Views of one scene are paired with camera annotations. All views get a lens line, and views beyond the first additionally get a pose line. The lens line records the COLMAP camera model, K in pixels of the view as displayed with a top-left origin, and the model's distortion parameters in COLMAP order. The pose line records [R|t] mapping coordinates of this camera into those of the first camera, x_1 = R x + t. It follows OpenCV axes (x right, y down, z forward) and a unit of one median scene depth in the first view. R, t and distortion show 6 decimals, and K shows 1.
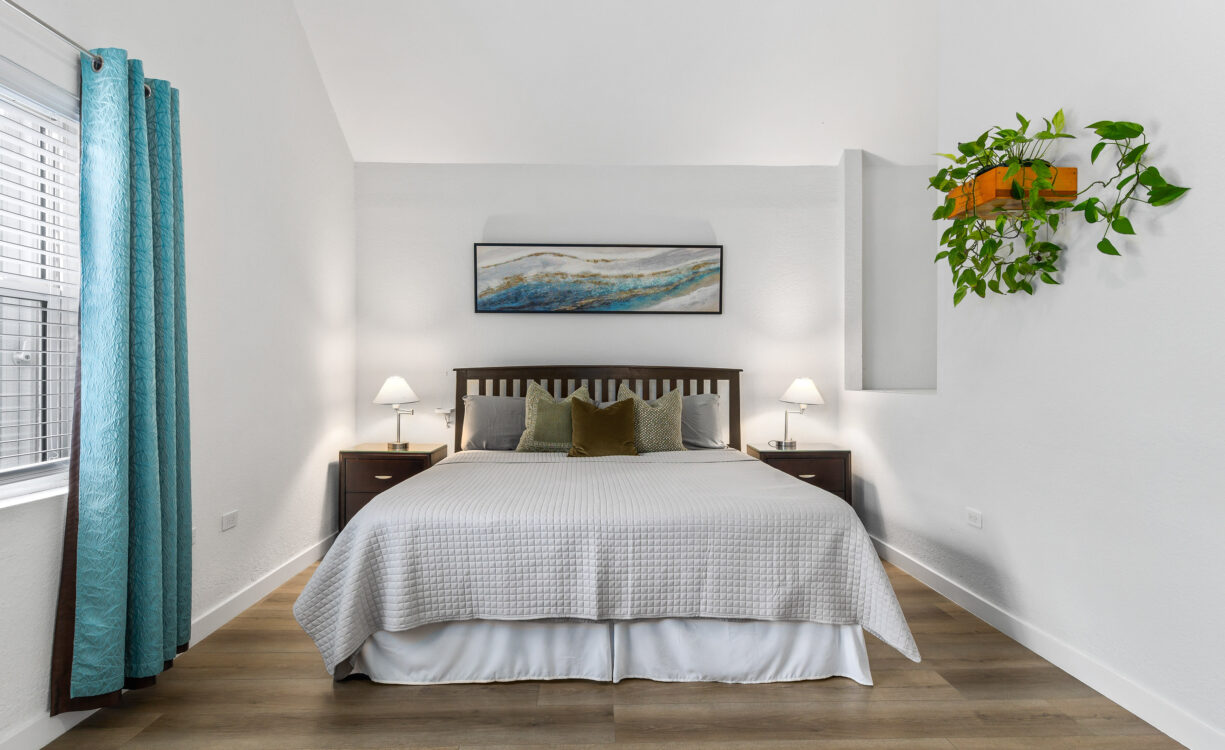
lens RADIAL K [[633.3, 0, 612.5], [0, 633.3, 375.0], [0, 0, 1]] dist [0.001956, -0.000820]
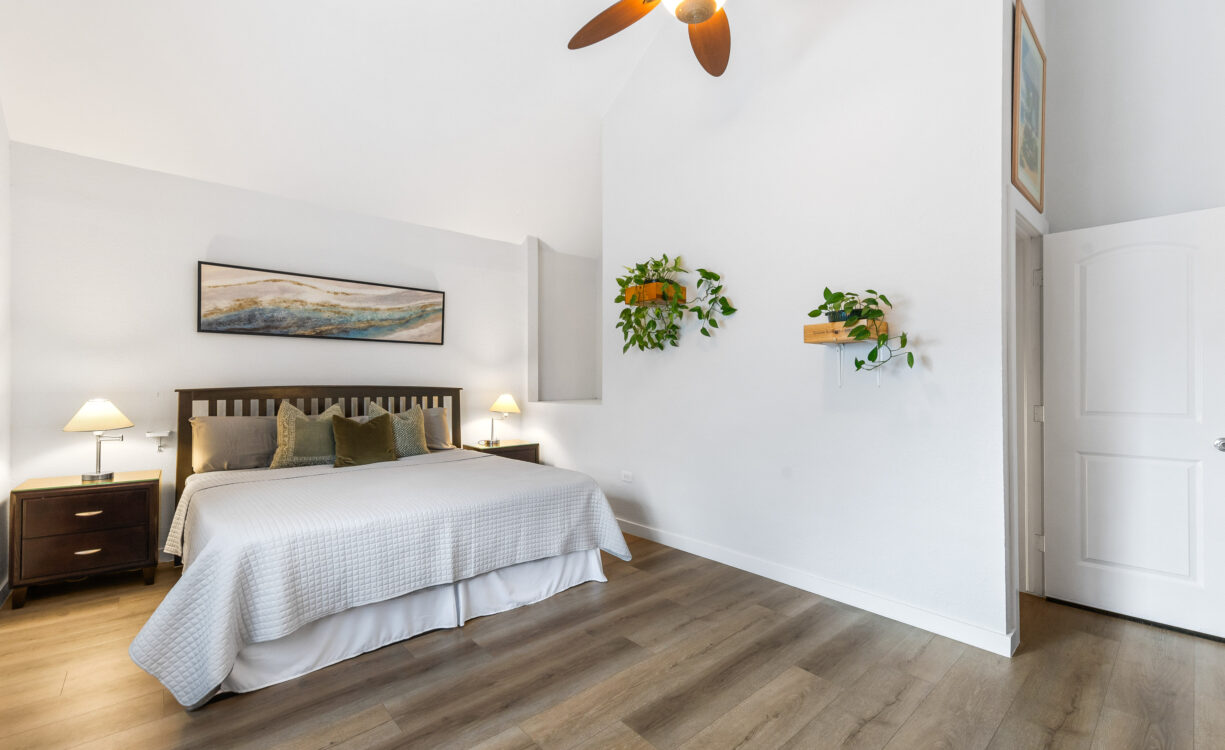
lens RADIAL K [[538.4, 0, 612.5], [0, 538.4, 375.0], [0, 0, 1]] dist [-0.000251, 0.000458]
pose [[0.752140, 0.007237, 0.658964, -0.333433], [0.000134, 0.999938, -0.011135, -0.026359], [-0.659003, 0.008464, 0.752092, -0.055938]]
